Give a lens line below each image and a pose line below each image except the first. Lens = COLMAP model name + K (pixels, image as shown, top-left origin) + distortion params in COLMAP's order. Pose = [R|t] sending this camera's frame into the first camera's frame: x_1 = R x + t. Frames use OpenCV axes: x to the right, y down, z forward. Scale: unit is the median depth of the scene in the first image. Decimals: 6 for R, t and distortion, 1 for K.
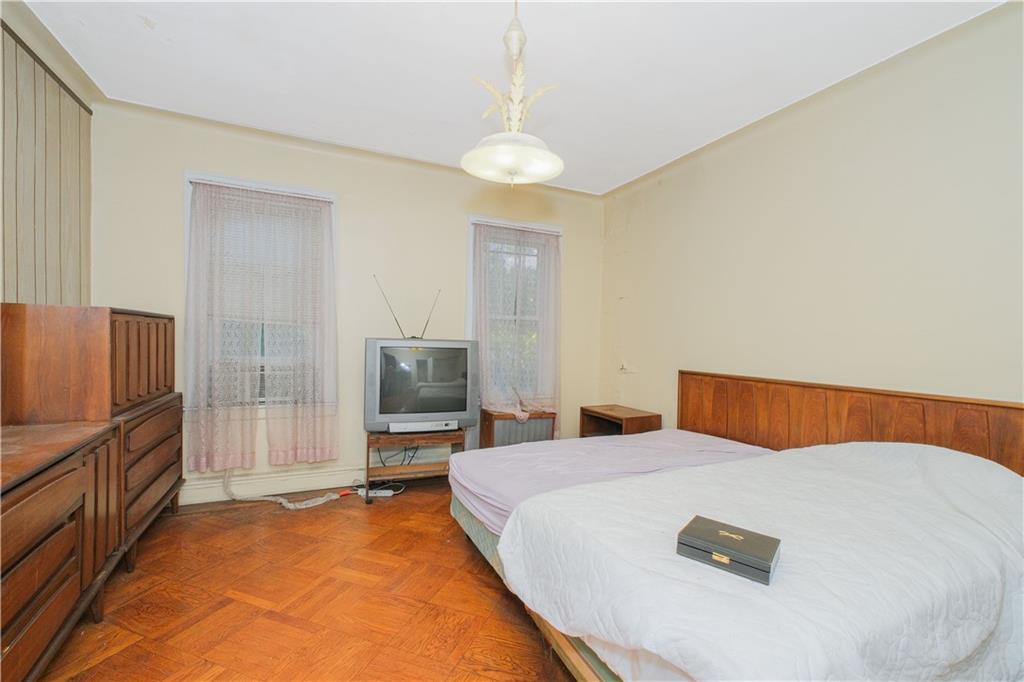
lens RADIAL K [[434.1, 0, 514.6], [0, 434.1, 349.6], [0, 0, 1]] dist [-0.001148, -0.000680]
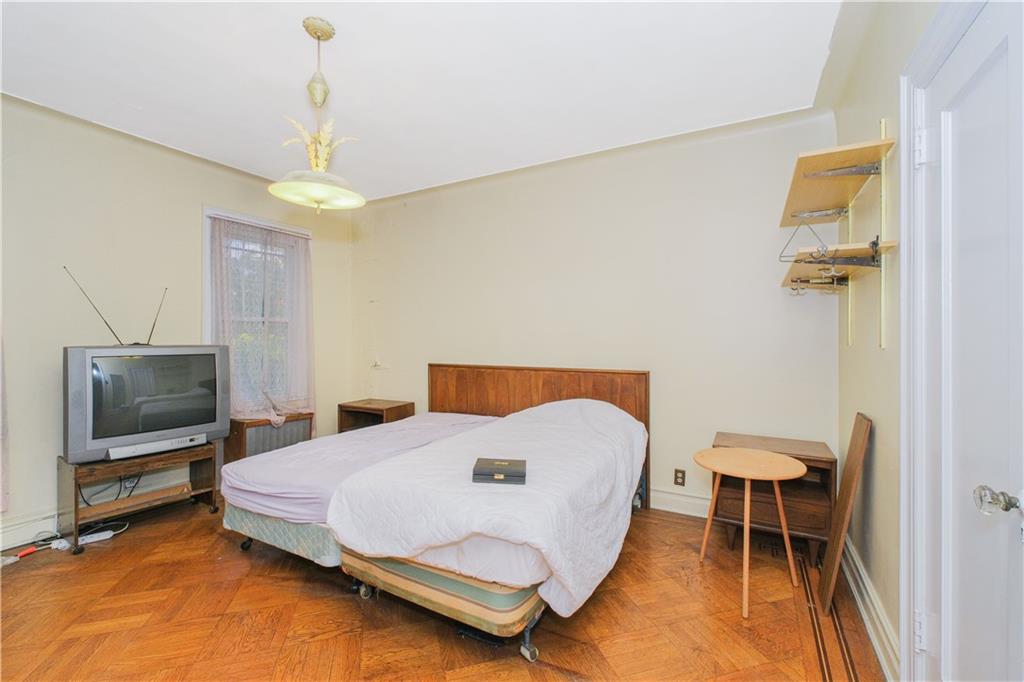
lens RADIAL K [[434.1, 0, 509.4], [0, 434.1, 338.8], [0, 0, 1]] dist [-0.001148, -0.000680]
pose [[0.812703, -0.027838, 0.582013, -0.148478], [0.035930, 0.999351, -0.002372, -0.011316], [-0.581570, 0.022840, 0.813176, -0.125445]]
